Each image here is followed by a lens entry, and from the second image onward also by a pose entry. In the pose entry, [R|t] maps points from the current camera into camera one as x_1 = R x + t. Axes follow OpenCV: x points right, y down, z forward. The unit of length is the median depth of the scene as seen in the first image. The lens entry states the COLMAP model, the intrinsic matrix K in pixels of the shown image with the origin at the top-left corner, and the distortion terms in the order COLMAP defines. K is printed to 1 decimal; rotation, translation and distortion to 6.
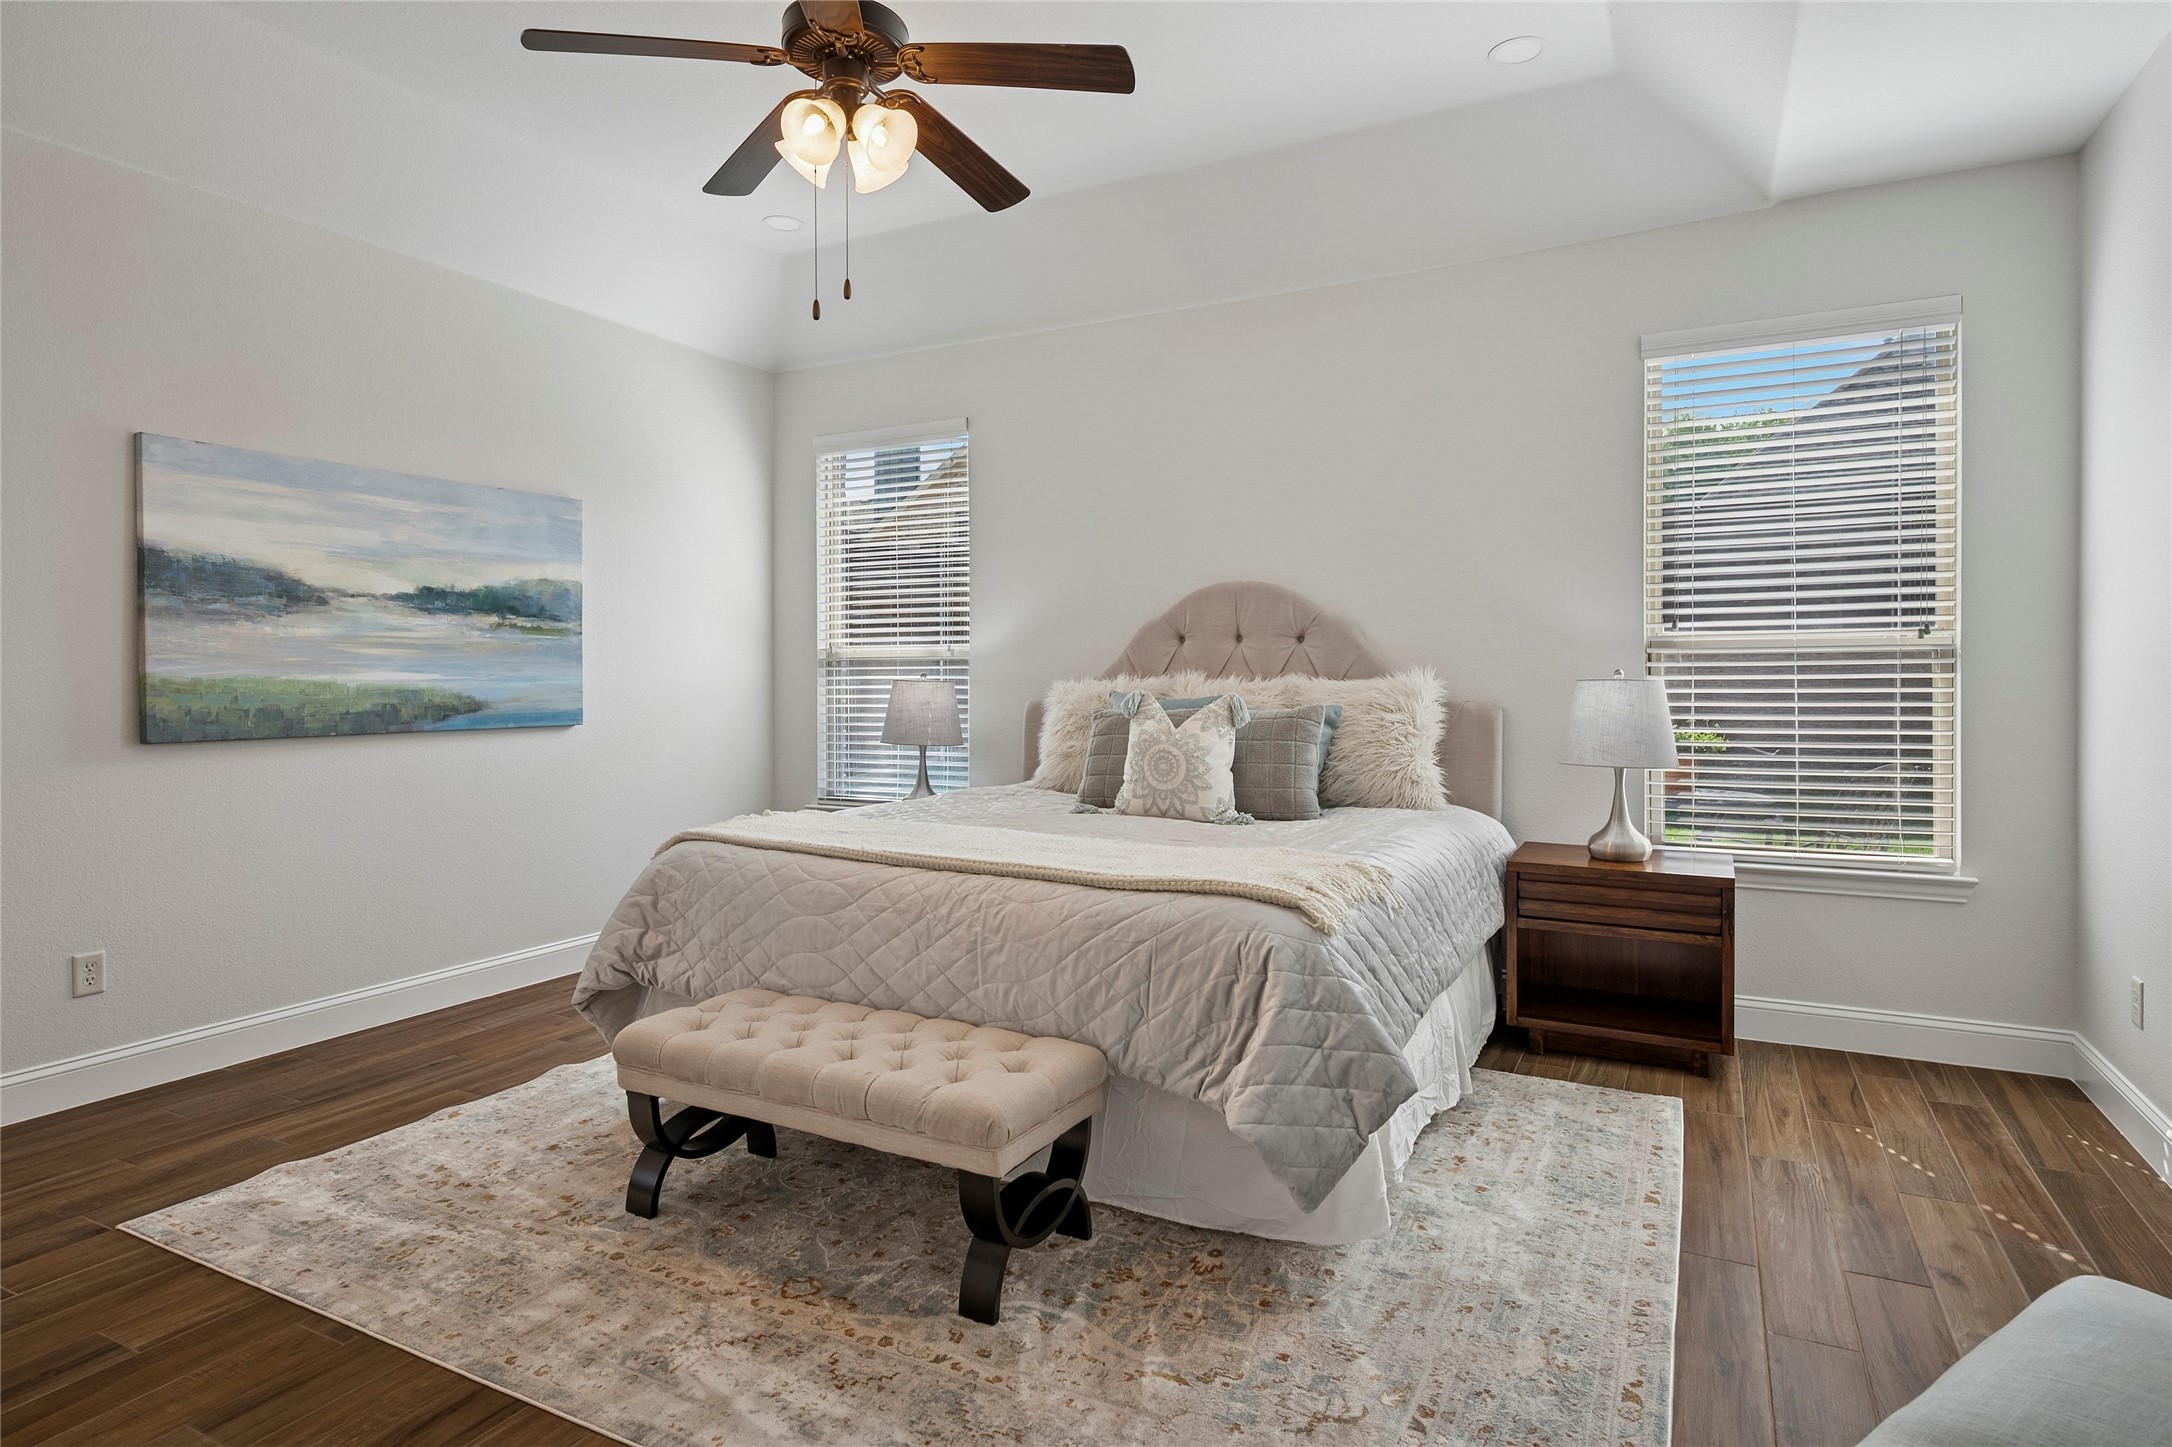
lens RADIAL K [[1145.6, 0, 1089.8], [0, 1145.6, 680.9], [0, 0, 1]] dist [0.001634, 0.000886]
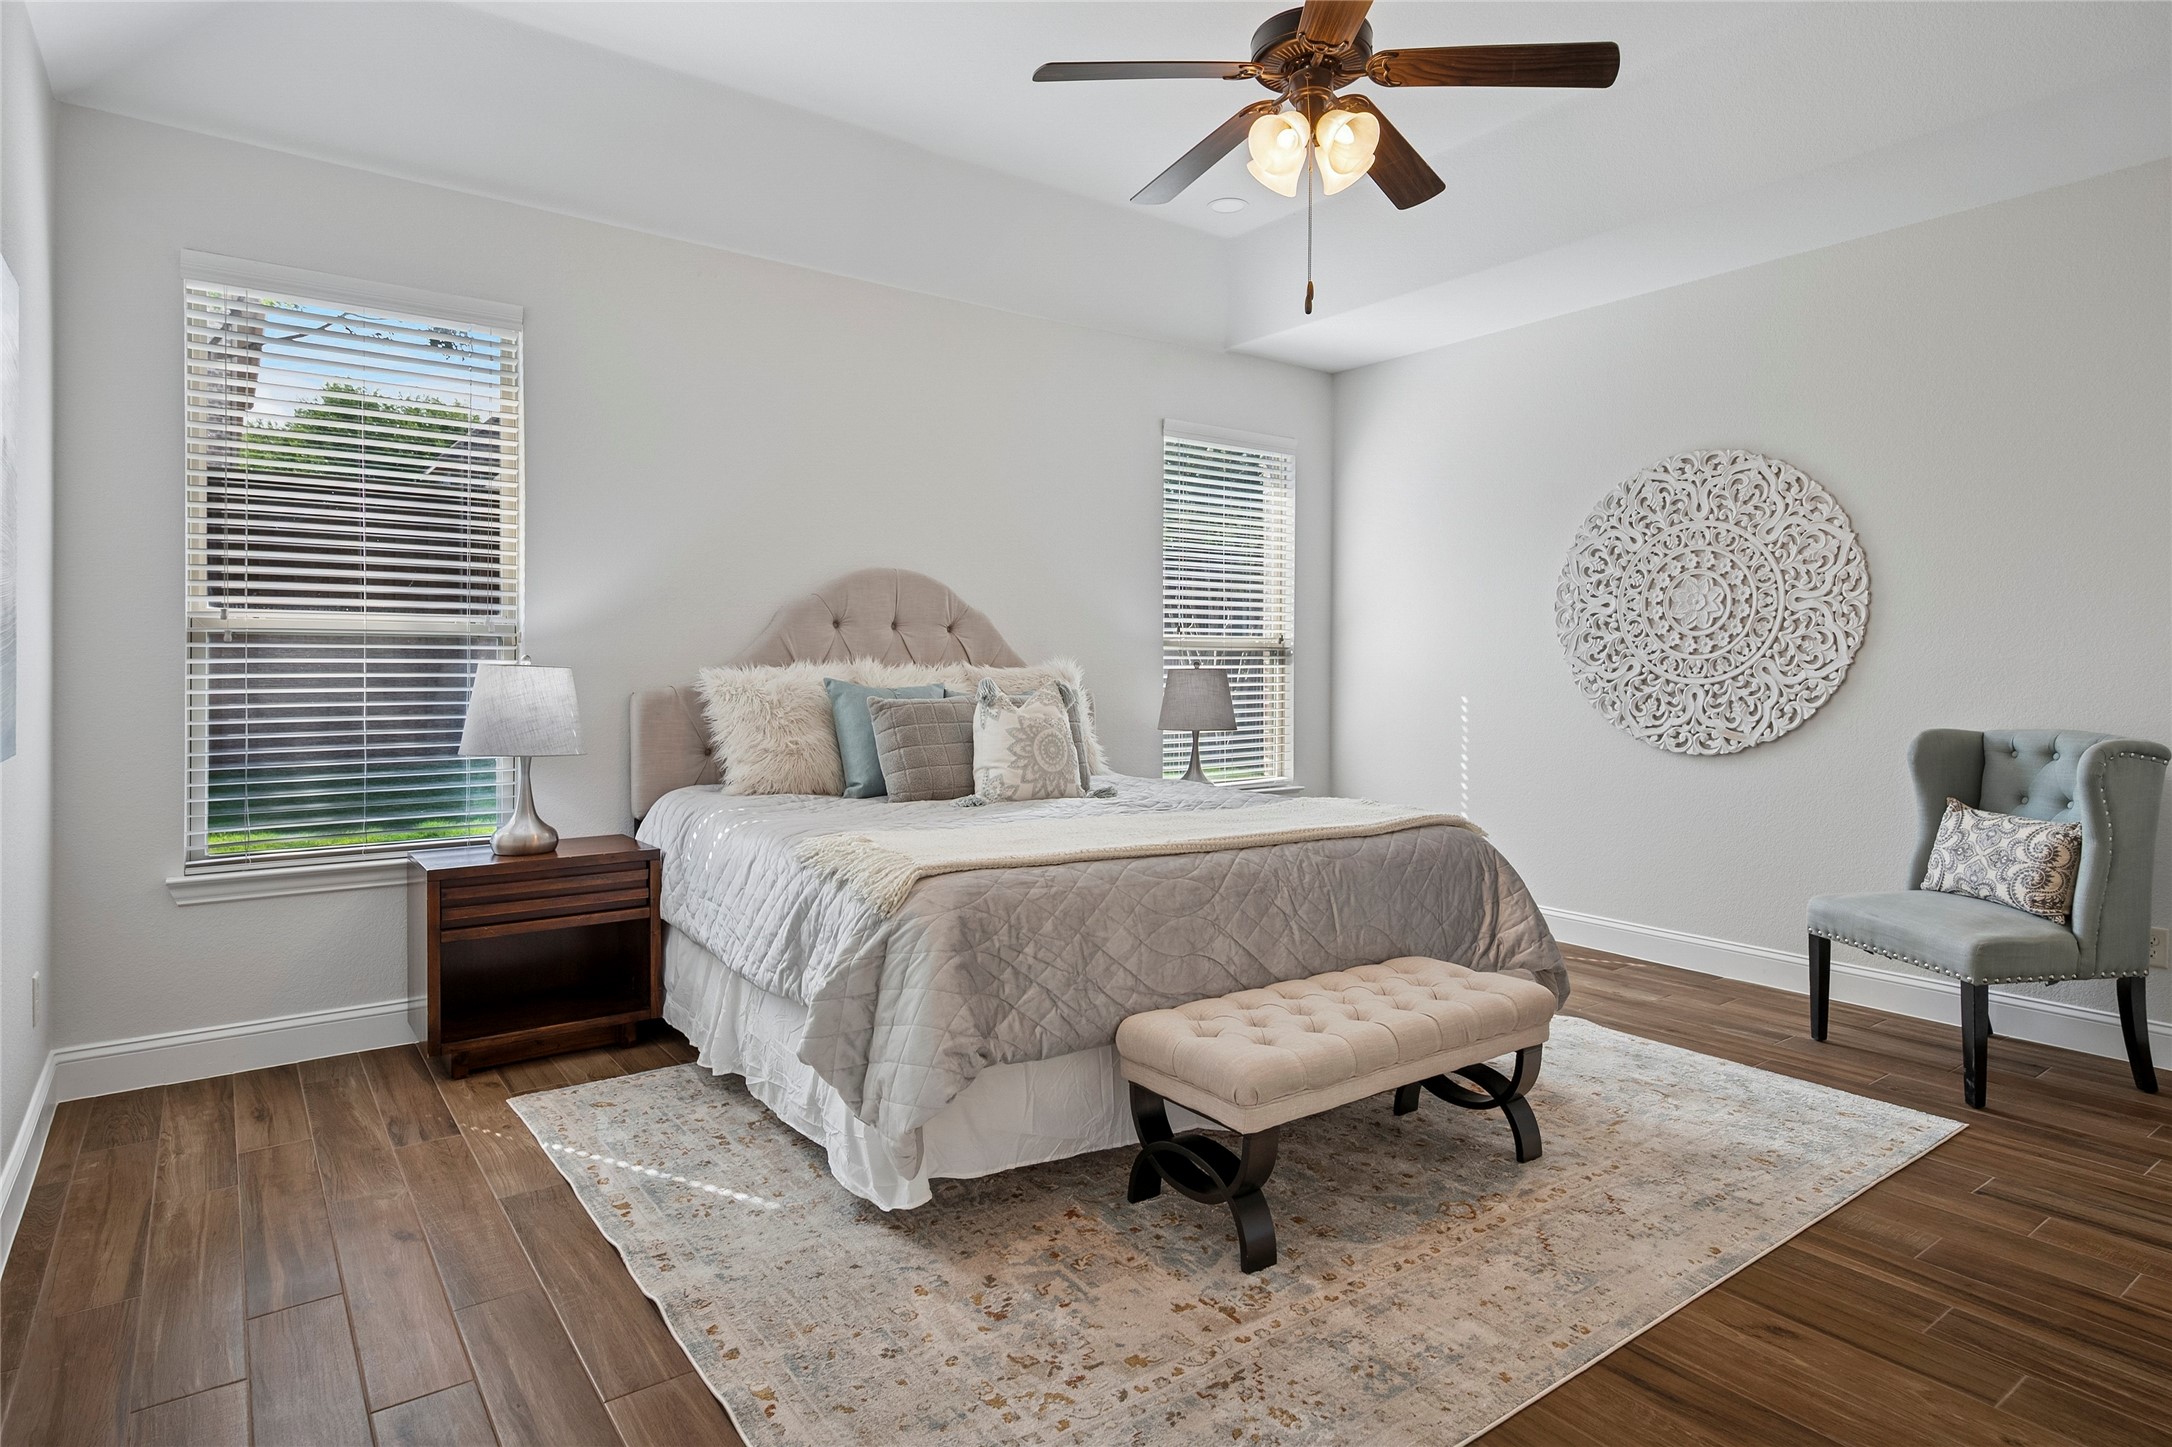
lens RADIAL K [[1182.4, 0, 1089.4], [0, 1182.4, 677.3], [0, 0, 1]] dist [0.050524, -0.000265]
pose [[0.431518, 0.001423, 0.902103, -0.898833], [-0.000172, 0.999999, -0.001495, 0.010361], [-0.902104, 0.000491, 0.431518, 0.507420]]
